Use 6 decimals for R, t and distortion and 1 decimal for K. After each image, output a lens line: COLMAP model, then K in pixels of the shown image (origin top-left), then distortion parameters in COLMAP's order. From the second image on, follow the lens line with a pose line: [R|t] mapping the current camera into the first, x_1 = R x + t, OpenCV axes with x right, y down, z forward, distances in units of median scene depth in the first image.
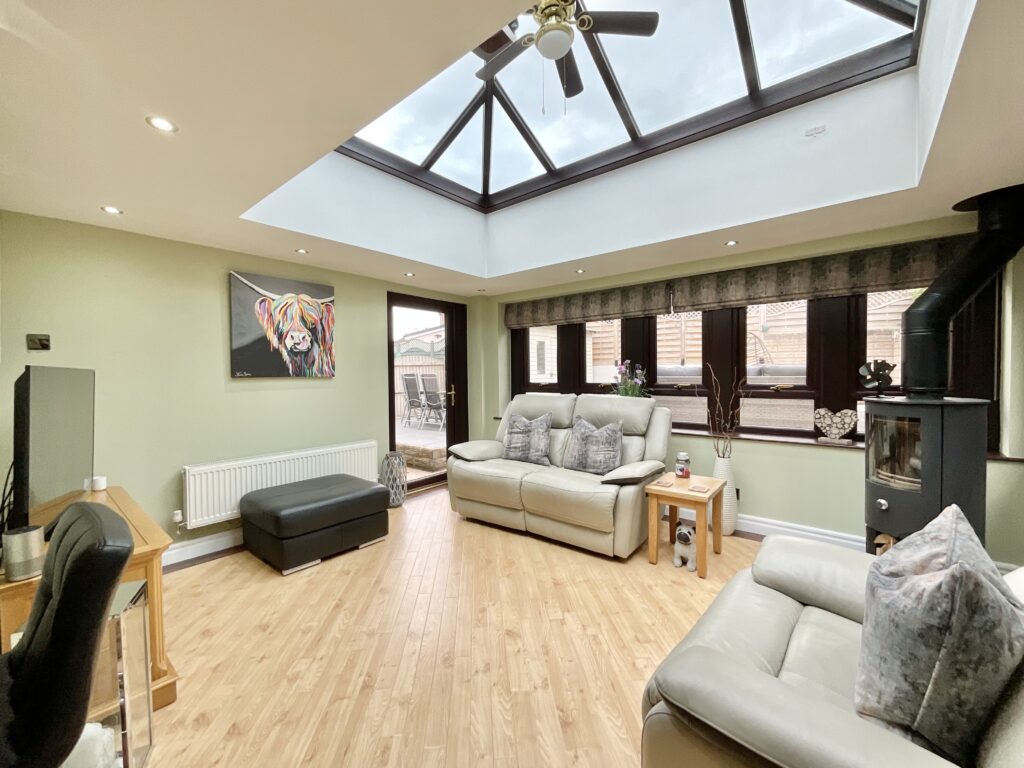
lens RADIAL K [[417.2, 0, 514.1], [0, 417.2, 382.6], [0, 0, 1]] dist [-0.004004, 0.002434]
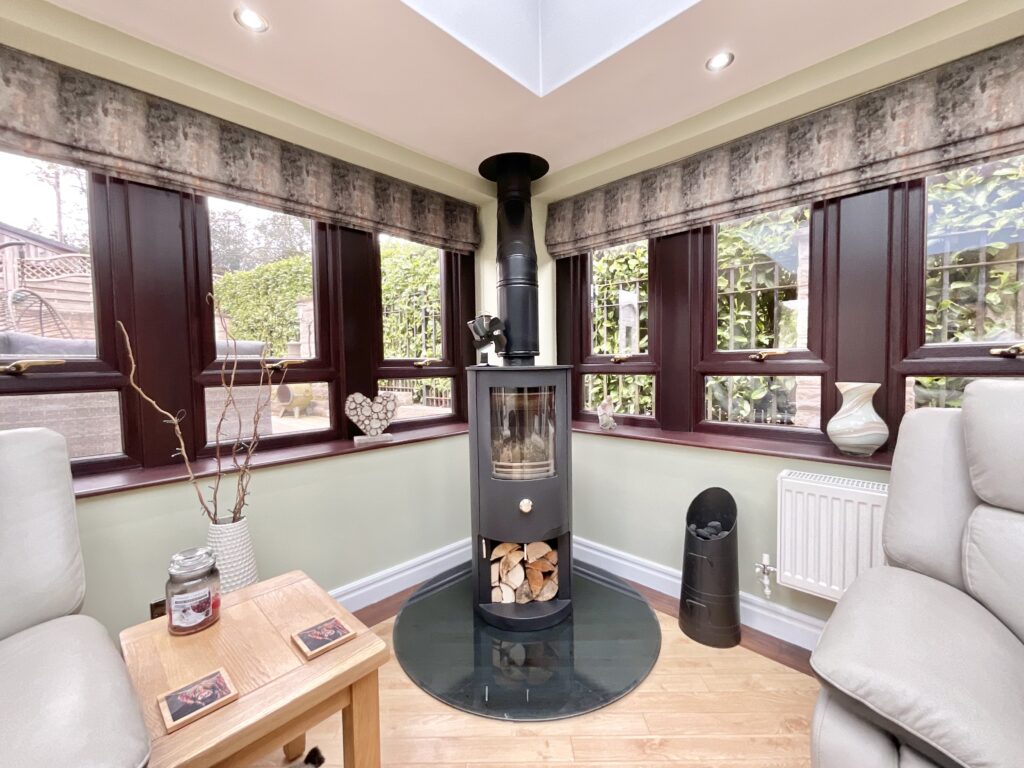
lens RADIAL K [[417.2, 0, 511.0], [0, 417.2, 382.4], [0, 0, 1]] dist [-0.004004, 0.002434]
pose [[0.074587, -0.037283, 0.996517, 0.083042], [0.032988, 0.998846, 0.034901, 0.024829], [-0.996669, 0.030270, 0.075730, 0.597594]]
